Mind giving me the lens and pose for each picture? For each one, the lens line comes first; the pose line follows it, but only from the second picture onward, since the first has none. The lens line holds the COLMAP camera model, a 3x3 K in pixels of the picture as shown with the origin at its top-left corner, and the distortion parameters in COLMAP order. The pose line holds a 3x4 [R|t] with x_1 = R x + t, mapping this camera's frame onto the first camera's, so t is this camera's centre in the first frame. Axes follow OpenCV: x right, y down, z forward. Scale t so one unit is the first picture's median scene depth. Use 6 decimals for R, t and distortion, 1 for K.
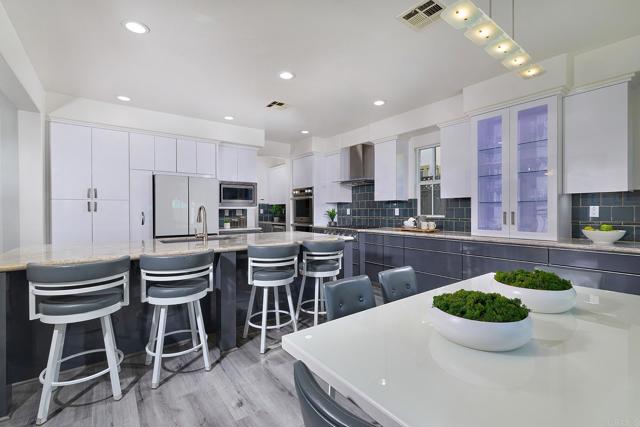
lens RADIAL K [[292.5, 0, 320.0], [0, 292.5, 213.5], [0, 0, 1]] dist [0.000277, 0.000141]
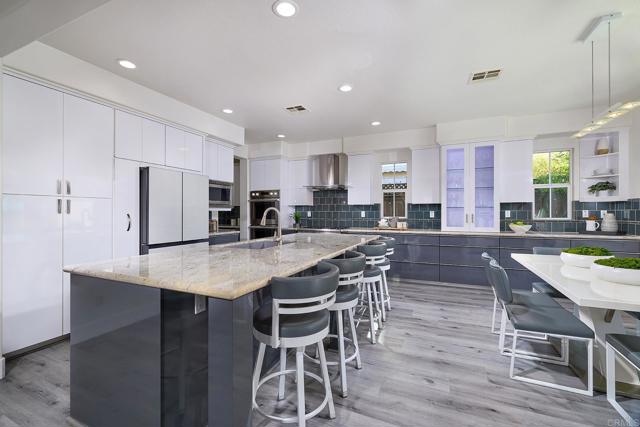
lens RADIAL K [[278.6, 0, 320.0], [0, 278.6, 213.5], [0, 0, 1]] dist [-0.001986, -0.000320]
pose [[0.869855, 0.001842, 0.493304, -0.529357], [0.002345, 0.999966, -0.007868, 0.000168], [-0.493302, 0.008001, 0.869822, 0.114490]]
